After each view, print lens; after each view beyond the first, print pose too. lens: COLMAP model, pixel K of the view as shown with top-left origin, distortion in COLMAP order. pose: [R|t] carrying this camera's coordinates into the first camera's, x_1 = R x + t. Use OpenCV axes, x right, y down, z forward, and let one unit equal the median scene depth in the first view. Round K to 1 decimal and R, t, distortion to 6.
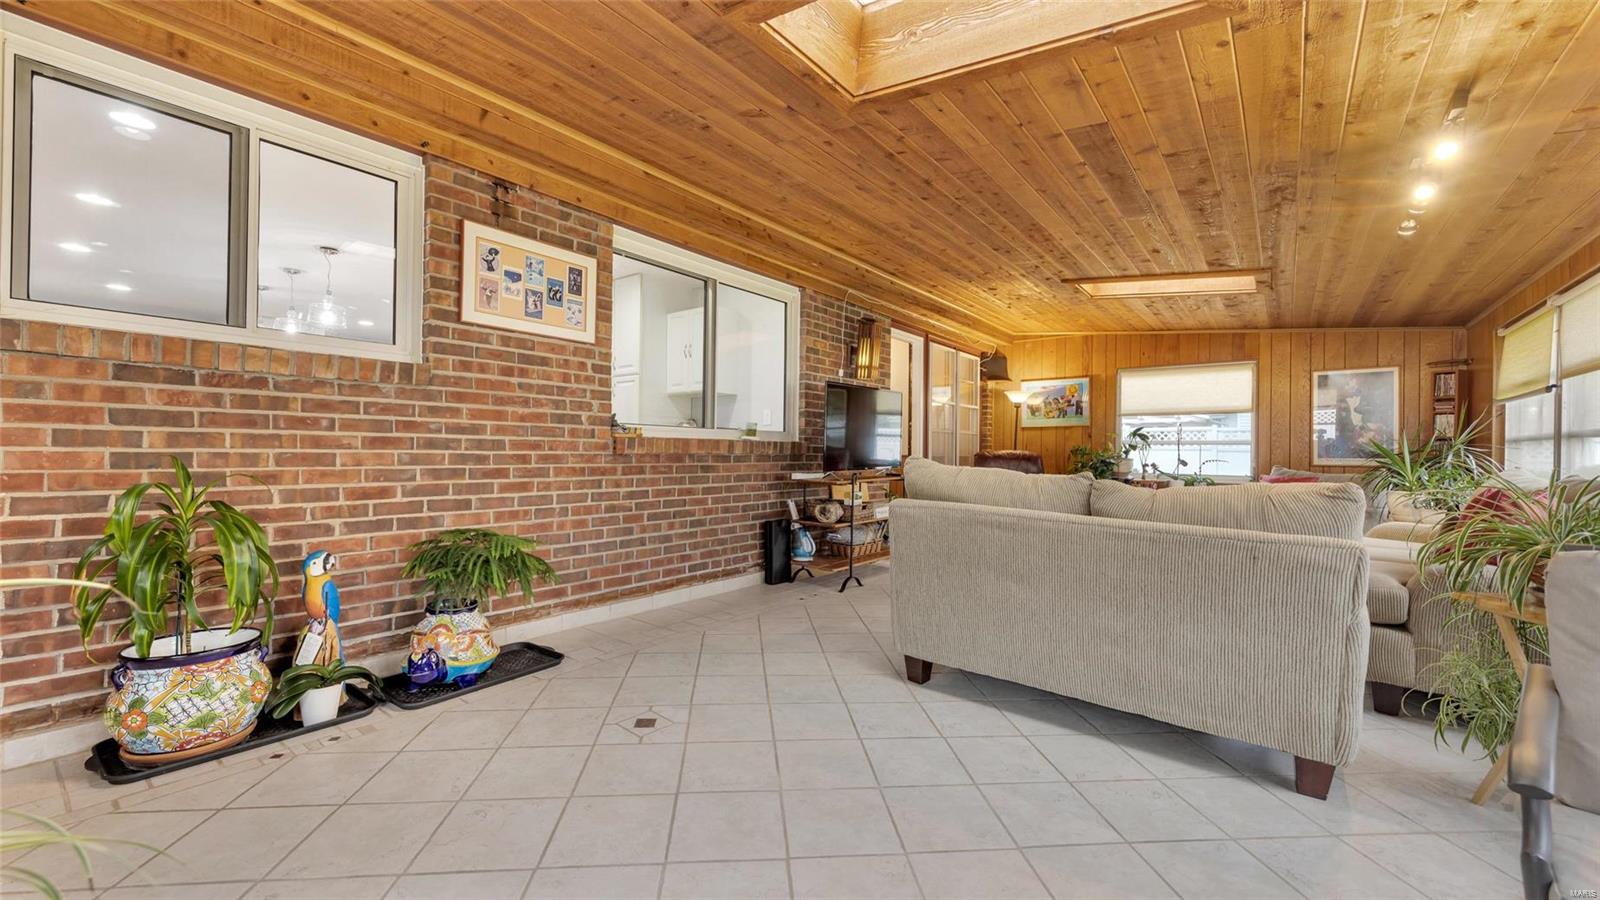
lens RADIAL K [[626.1, 0, 800.0], [0, 626.1, 450.0], [0, 0, 1]] dist [0.006846, -0.000016]
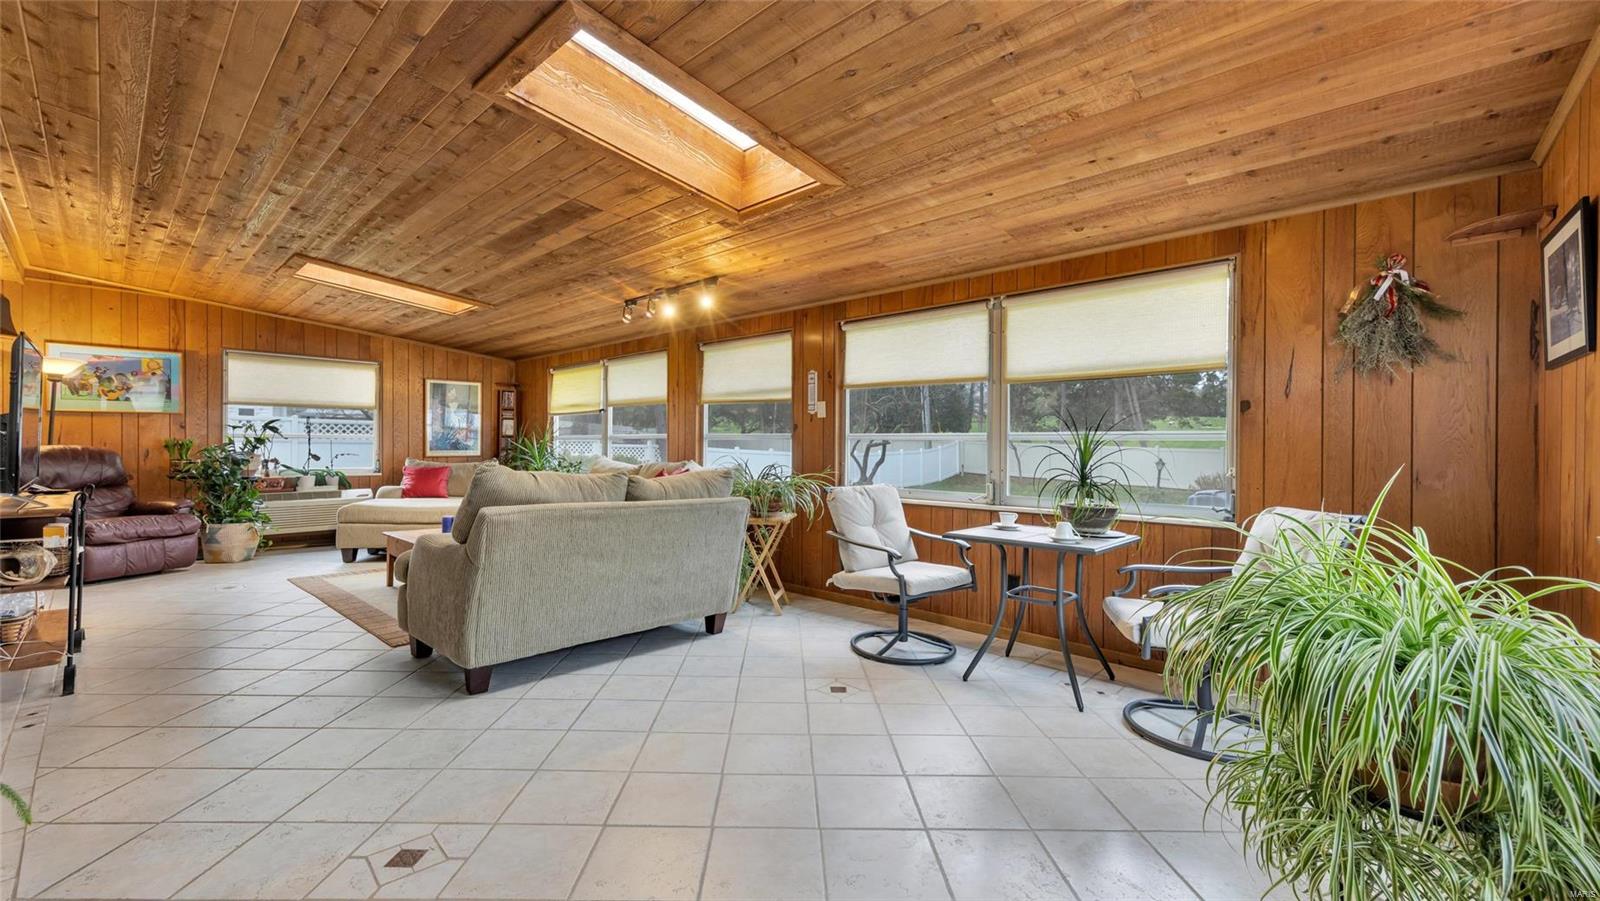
lens RADIAL K [[626.1, 0, 800.0], [0, 626.1, 450.5], [0, 0, 1]] dist [0.006846, -0.000016]
pose [[0.085057, -0.016915, 0.996232, -0.356195], [-0.006154, 0.999828, 0.017502, -0.014395], [-0.996357, -0.007619, 0.084939, 0.198176]]
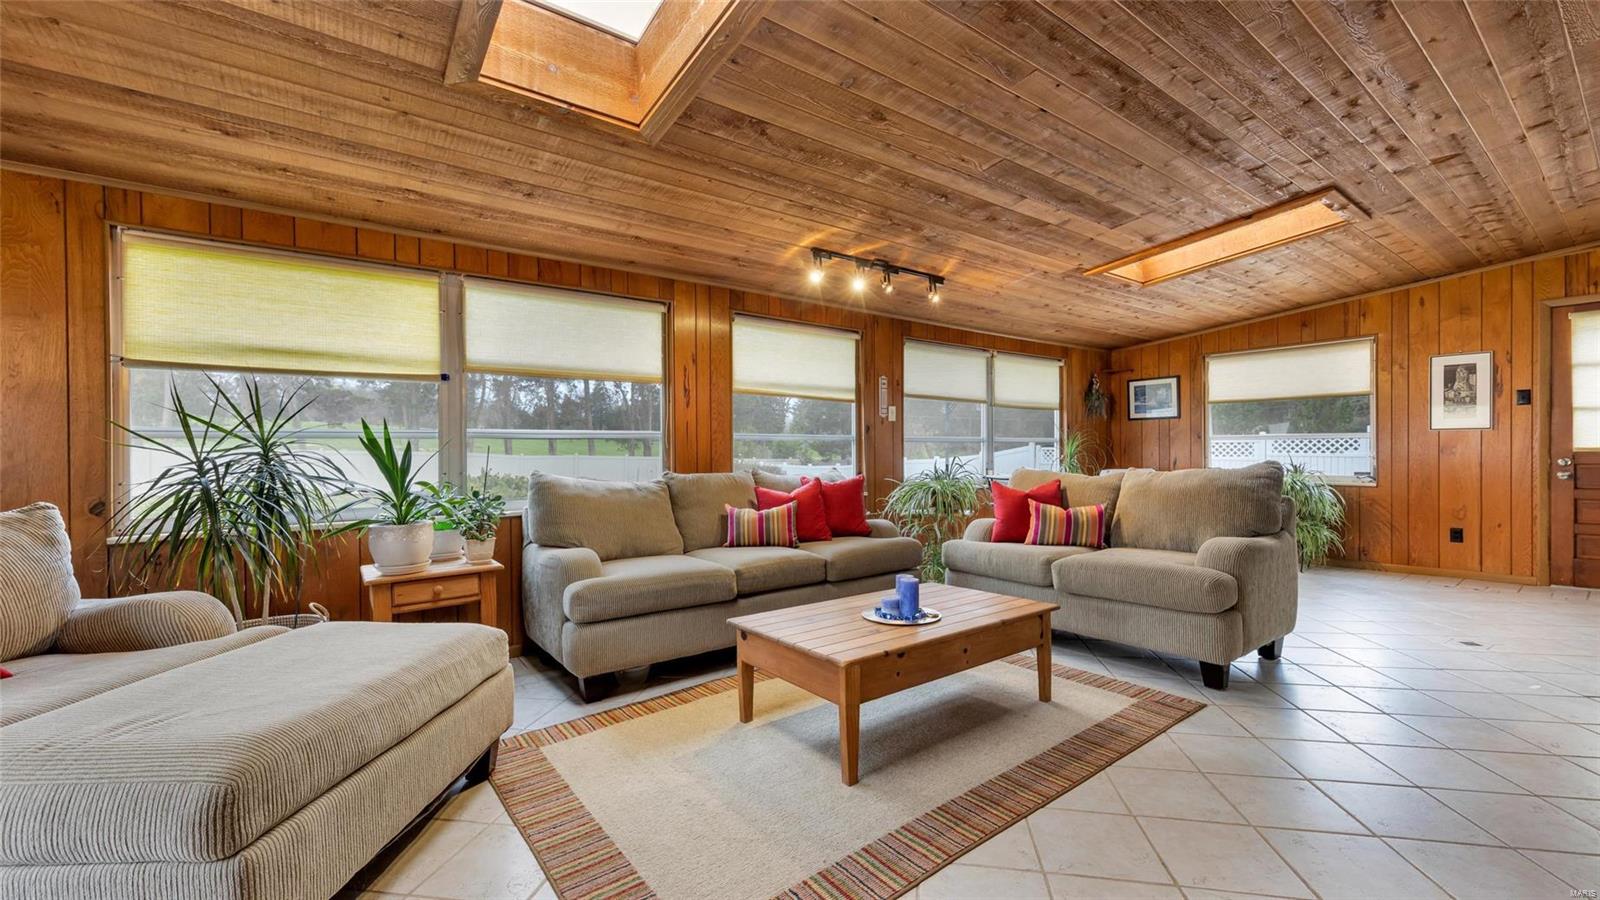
lens RADIAL K [[634.7, 0, 796.5], [0, 634.7, 451.1], [0, 0, 1]] dist [0.008684, -0.000039]
pose [[-0.960390, -0.003121, 0.278641, 0.335177], [-0.001505, 0.999981, 0.006015, -0.007045], [-0.278654, 0.005358, -0.960377, 1.130368]]
